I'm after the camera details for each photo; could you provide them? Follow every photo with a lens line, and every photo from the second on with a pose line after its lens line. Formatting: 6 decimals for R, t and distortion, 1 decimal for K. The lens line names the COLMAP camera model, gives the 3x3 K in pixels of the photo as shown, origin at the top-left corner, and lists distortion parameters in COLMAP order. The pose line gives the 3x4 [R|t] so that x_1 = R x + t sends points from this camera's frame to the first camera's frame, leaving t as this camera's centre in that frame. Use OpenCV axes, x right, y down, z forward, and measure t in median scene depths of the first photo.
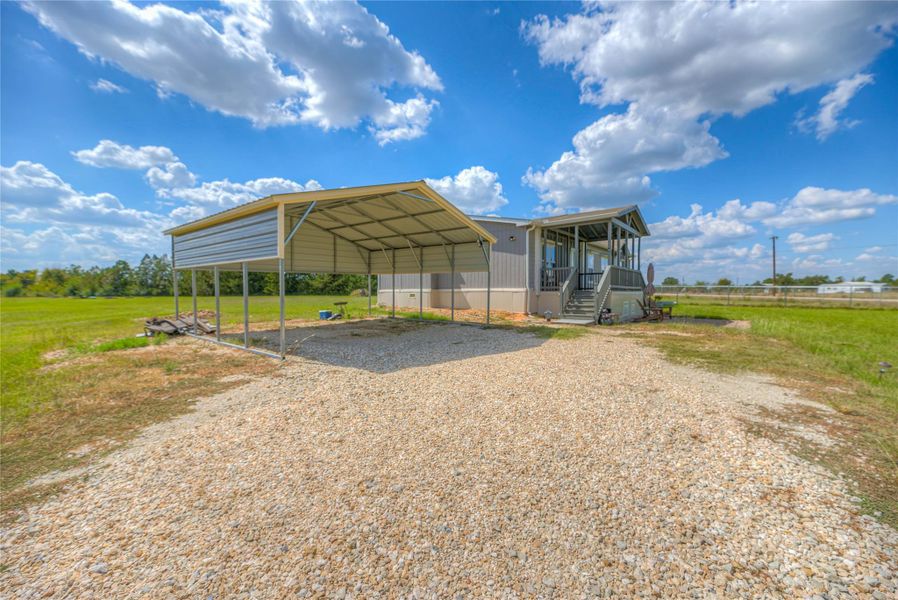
lens RADIAL K [[363.0, 0, 453.3], [0, 363.0, 282.5], [0, 0, 1]] dist [0.004010, -0.000105]
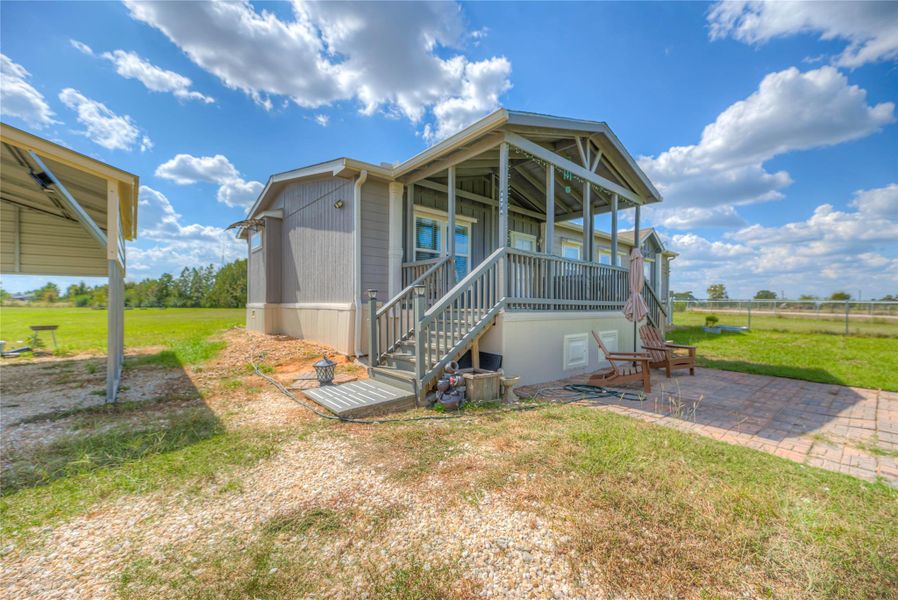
lens RADIAL K [[363.0, 0, 453.3], [0, 363.0, 282.5], [0, 0, 1]] dist [0.004010, -0.000105]
pose [[0.984701, -0.002884, -0.174230, 0.094032], [-0.003454, 0.999344, -0.036061, 0.001309], [0.174219, 0.036111, 0.984044, 0.123793]]
